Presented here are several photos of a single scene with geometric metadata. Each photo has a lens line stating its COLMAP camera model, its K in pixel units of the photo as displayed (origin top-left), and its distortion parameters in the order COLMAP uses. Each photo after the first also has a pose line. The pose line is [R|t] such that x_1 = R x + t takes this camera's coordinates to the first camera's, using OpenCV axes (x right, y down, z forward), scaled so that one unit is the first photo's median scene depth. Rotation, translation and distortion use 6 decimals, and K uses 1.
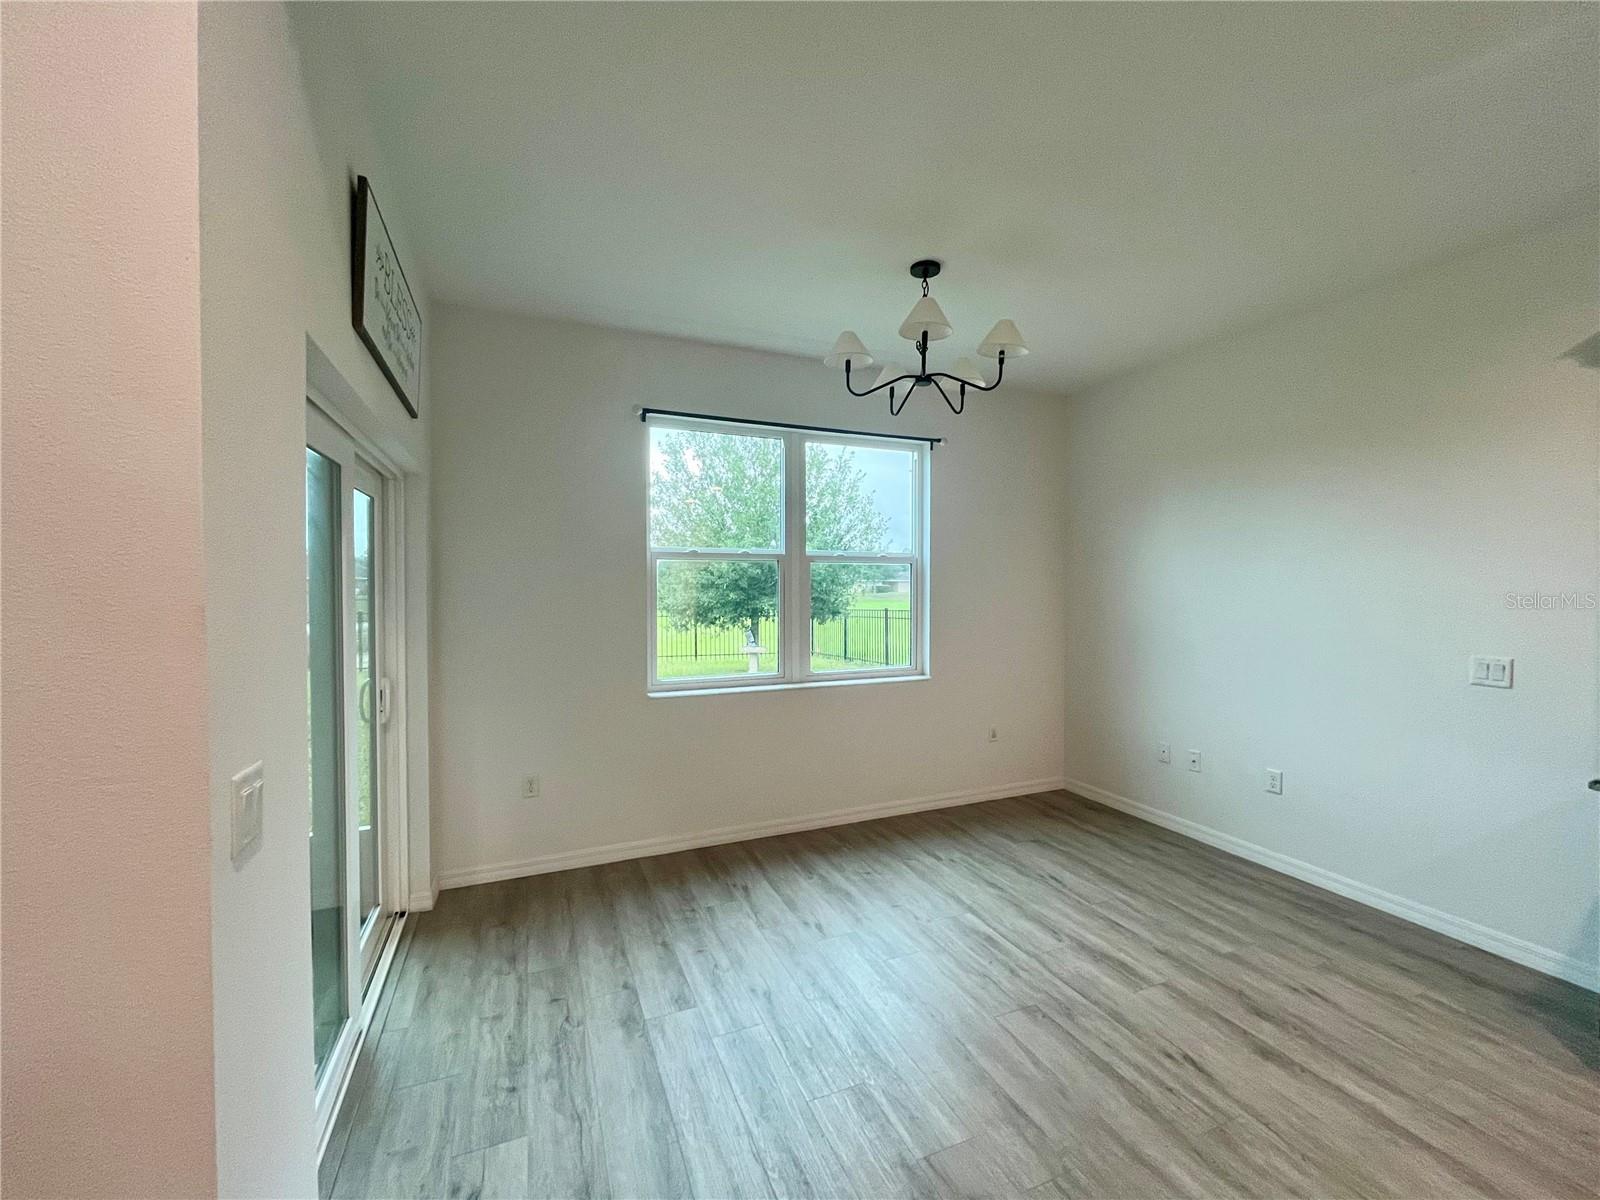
lens RADIAL K [[649.8, 0, 803.4], [0, 649.8, 599.1], [0, 0, 1]] dist [-0.000703, -0.000629]
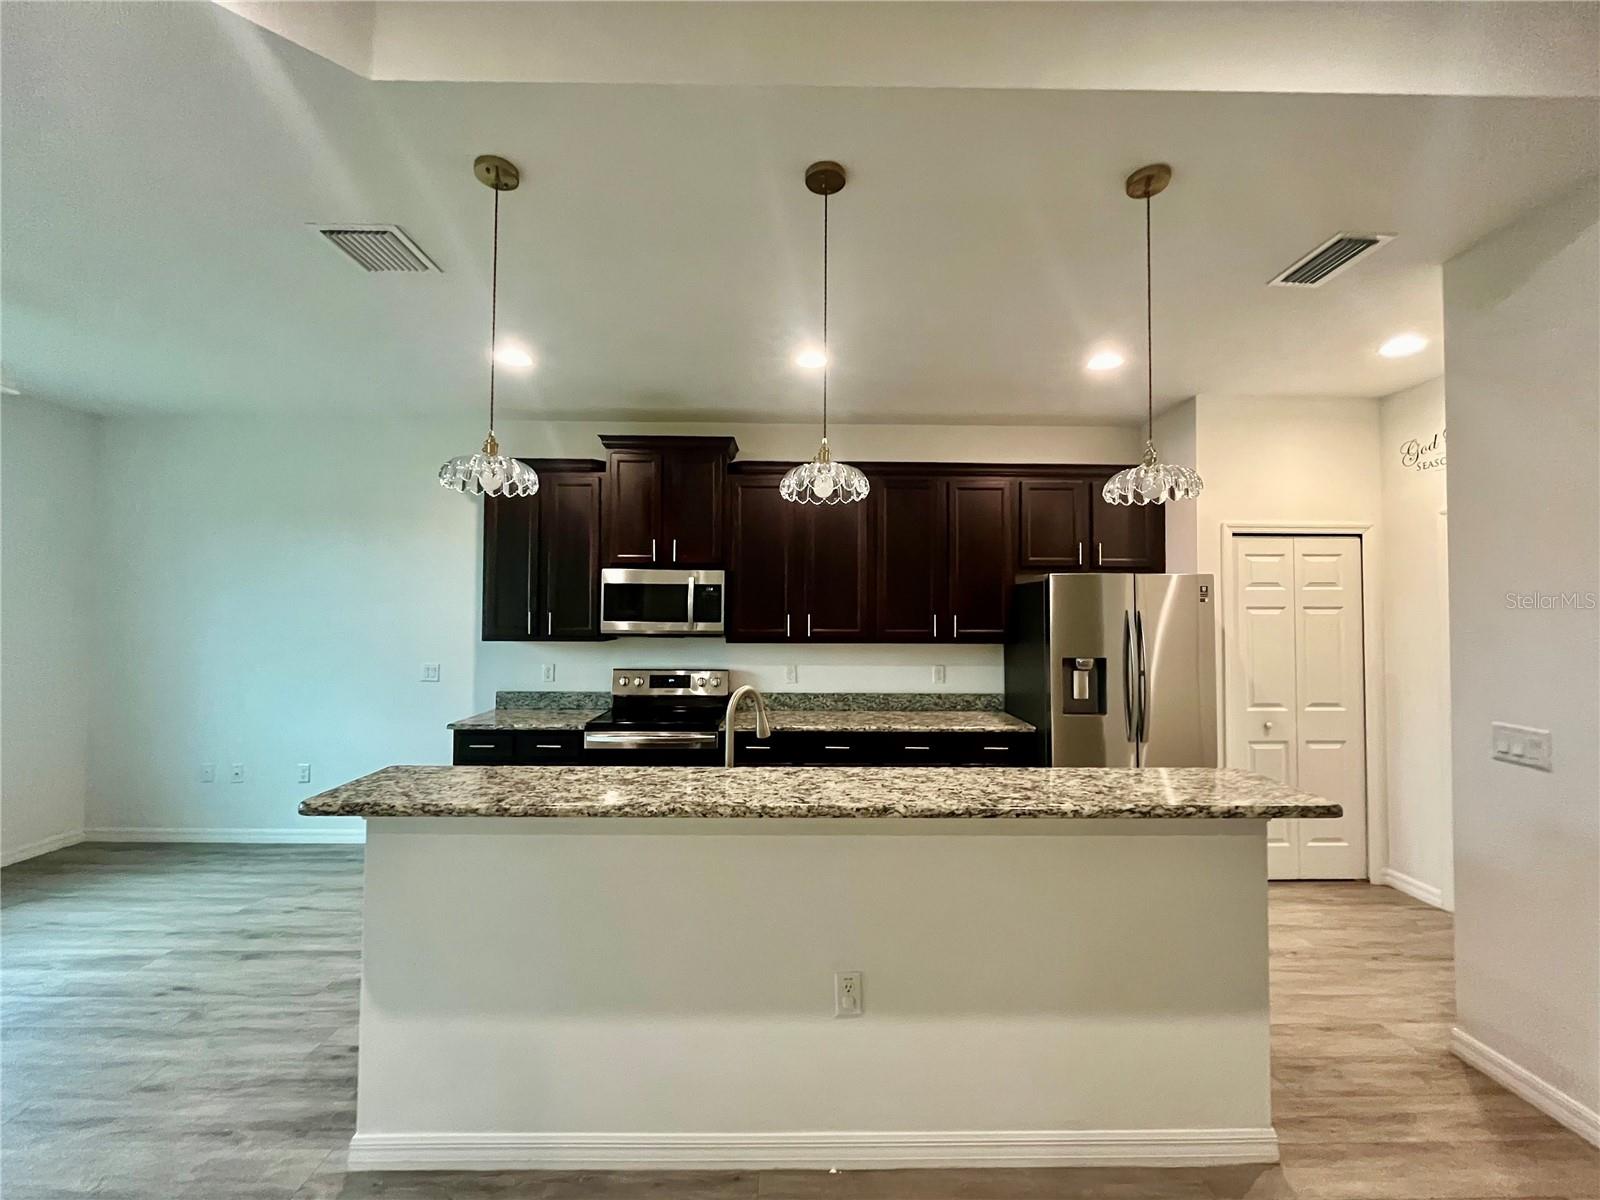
lens RADIAL K [[649.8, 0, 804.6], [0, 649.8, 599.1], [0, 0, 1]] dist [-0.000703, -0.000629]
pose [[0.382594, 0.029510, 0.923445, -0.098634], [0.014243, 0.999183, -0.037832, 0.000868], [-0.923807, 0.027627, 0.381861, -0.455060]]
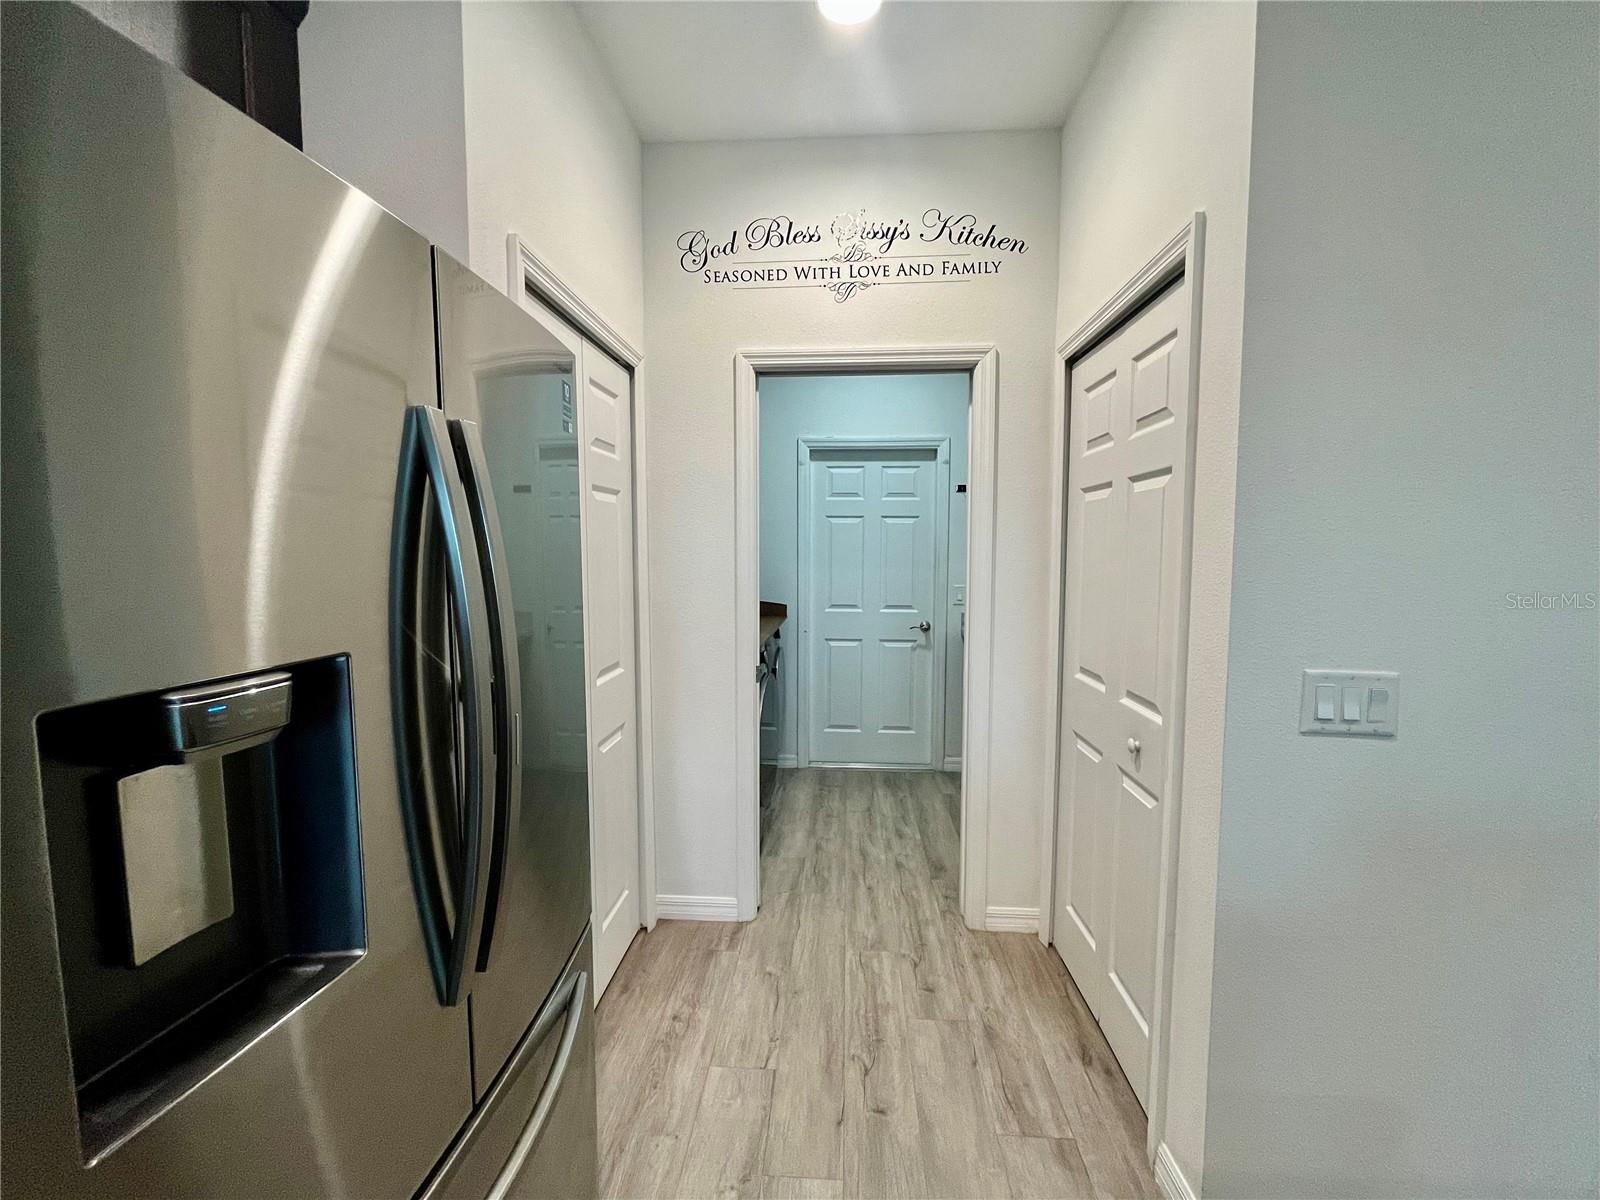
lens RADIAL K [[649.8, 0, 798.8], [0, 649.8, 594.8], [0, 0, 1]] dist [-0.000703, -0.000629]
pose [[-0.888310, -0.029944, 0.458267, 0.958796], [0.014563, 0.995534, 0.093278, 0.032795], [-0.459013, 0.089533, -0.883907, -0.387867]]
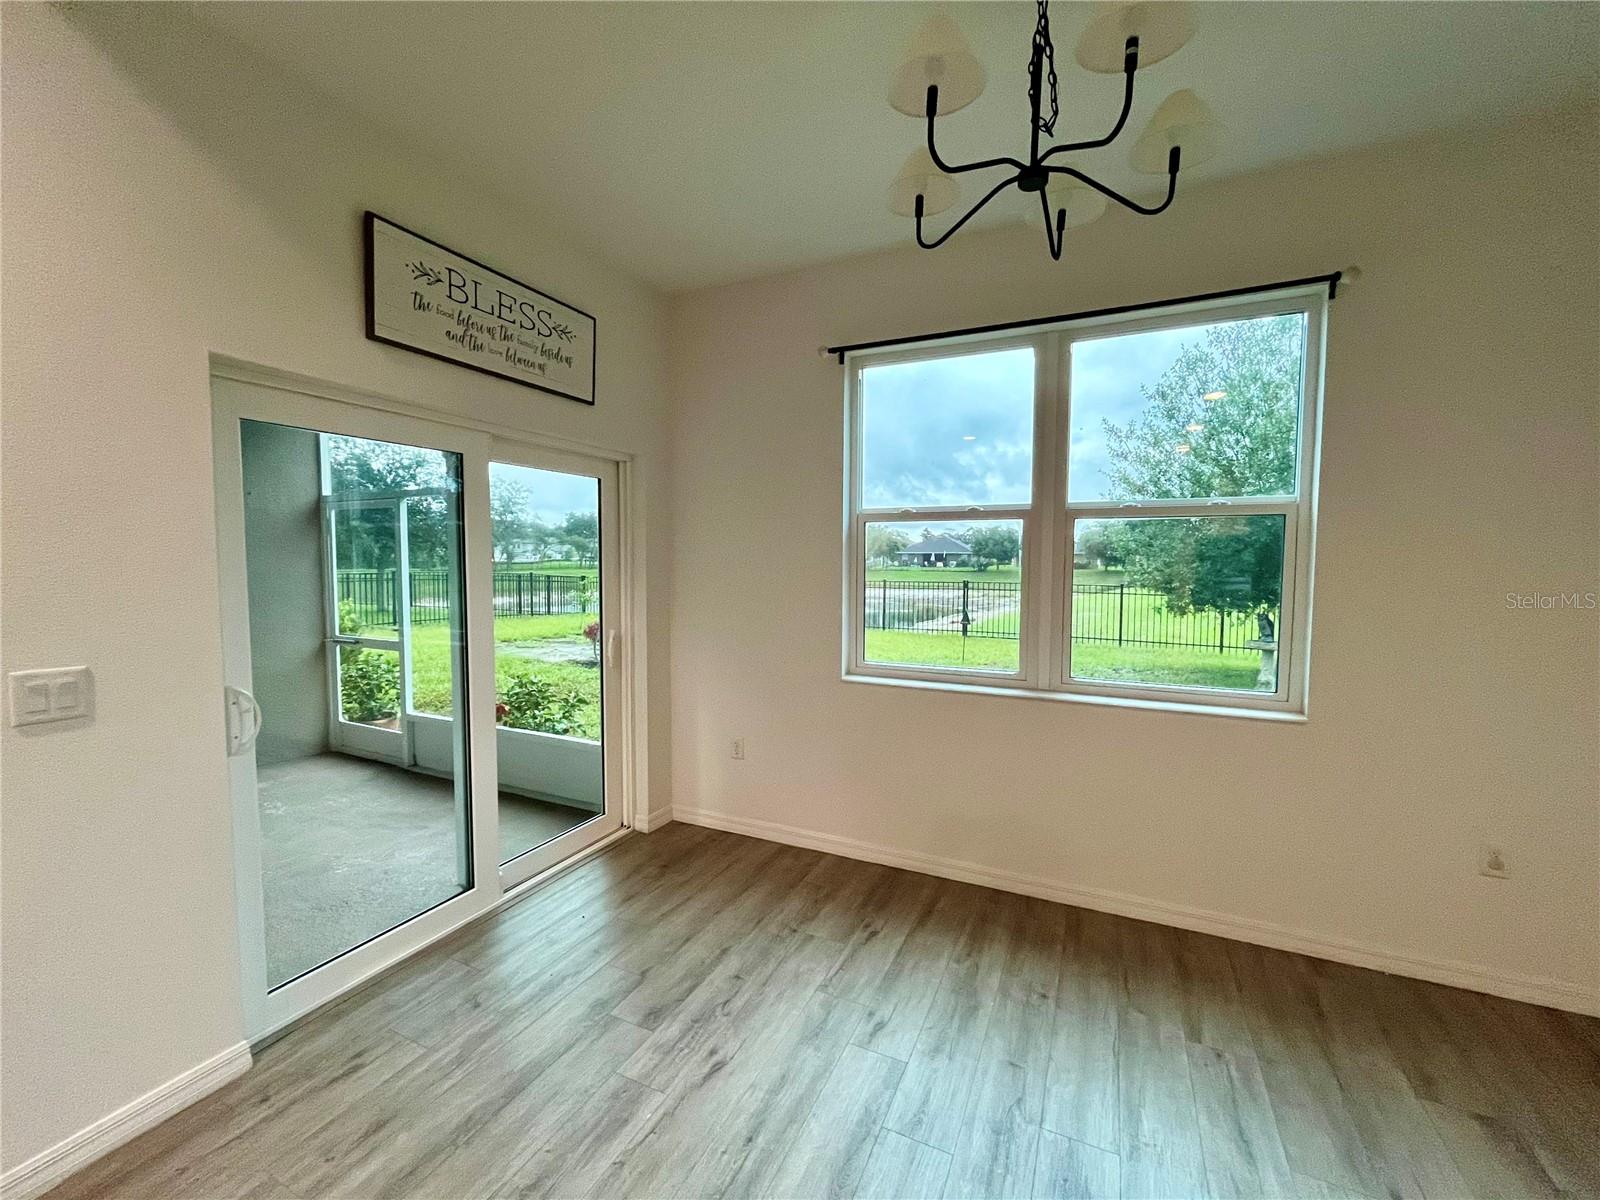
lens RADIAL K [[649.8, 0, 801.8], [0, 649.8, 600.9], [0, 0, 1]] dist [-0.000703, -0.000629]
pose [[0.658771, 0.051015, -0.750612, 0.450468], [-0.020289, 0.998540, 0.050059, 0.001449], [0.752070, -0.017749, 0.658845, 0.443857]]
